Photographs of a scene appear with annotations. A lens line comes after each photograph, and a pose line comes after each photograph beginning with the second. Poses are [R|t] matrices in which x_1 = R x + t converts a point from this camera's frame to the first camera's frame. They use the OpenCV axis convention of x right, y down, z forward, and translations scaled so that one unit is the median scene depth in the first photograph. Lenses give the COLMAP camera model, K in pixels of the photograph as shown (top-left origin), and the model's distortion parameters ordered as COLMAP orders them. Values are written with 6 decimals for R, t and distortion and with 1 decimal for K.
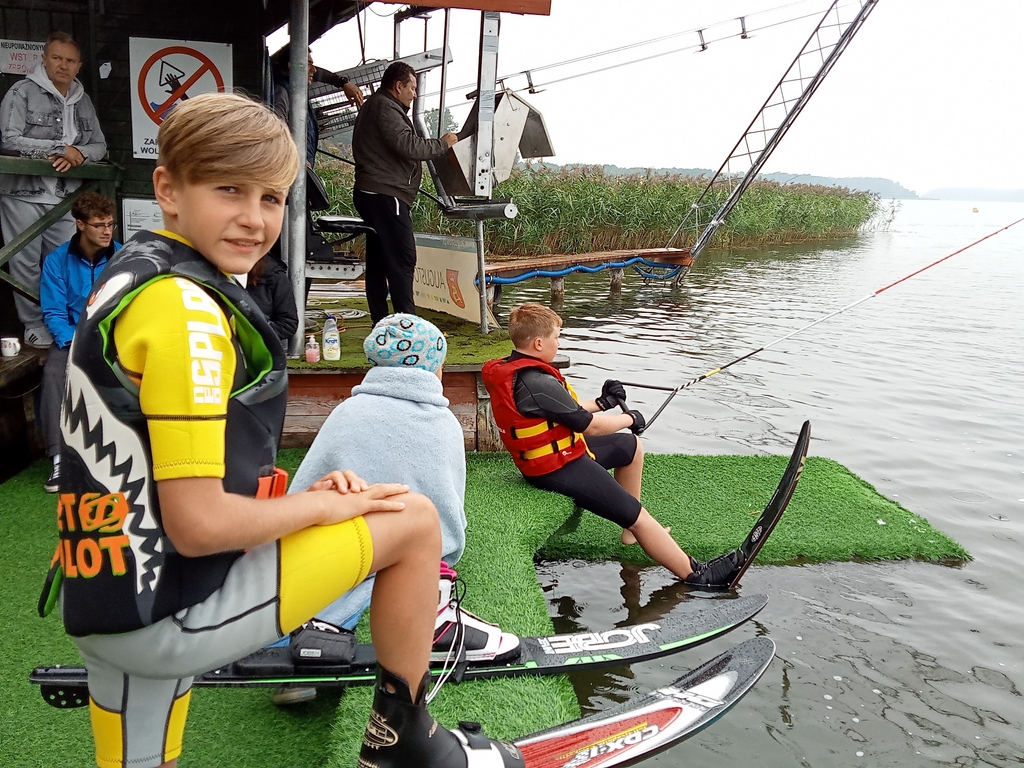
lens RADIAL K [[853.3, 0, 512.0], [0, 853.3, 384.0], [0, 0, 1]] dist [0.150424, -0.003845]
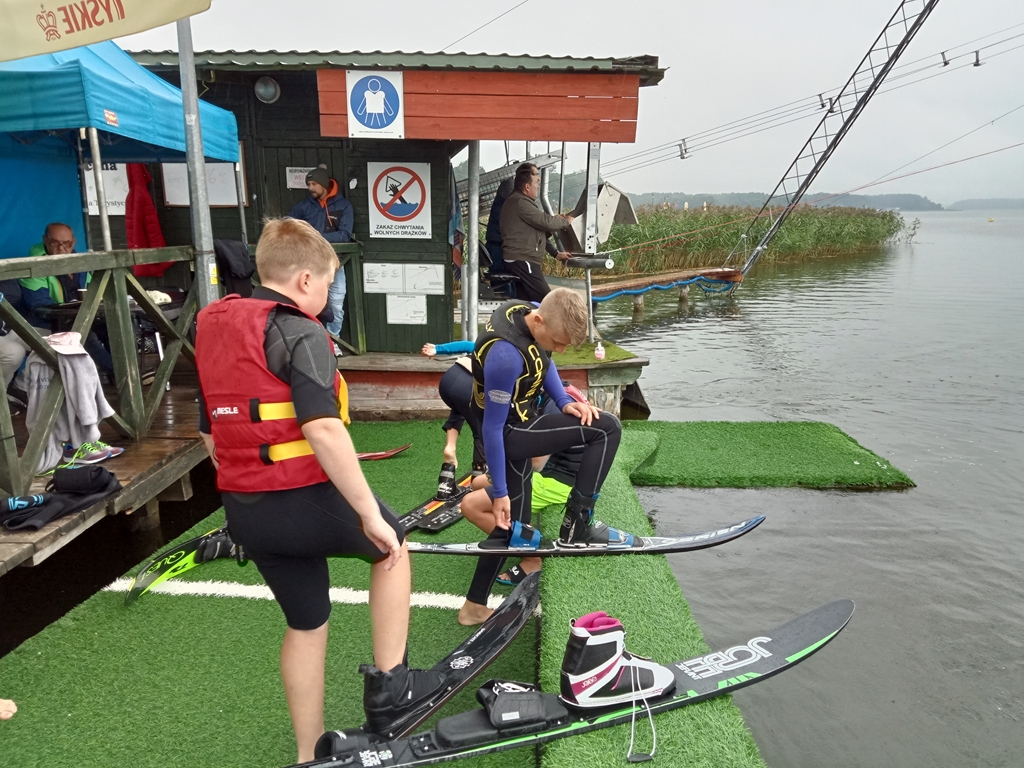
lens RADIAL K [[853.3, 0, 512.0], [0, 853.3, 384.0], [0, 0, 1]] dist [0.150424, -0.003845]
pose [[0.996102, -0.014546, -0.087006, -0.041385], [0.016356, 0.999664, 0.020125, -0.018893], [0.086684, -0.021470, 0.996004, -0.507020]]
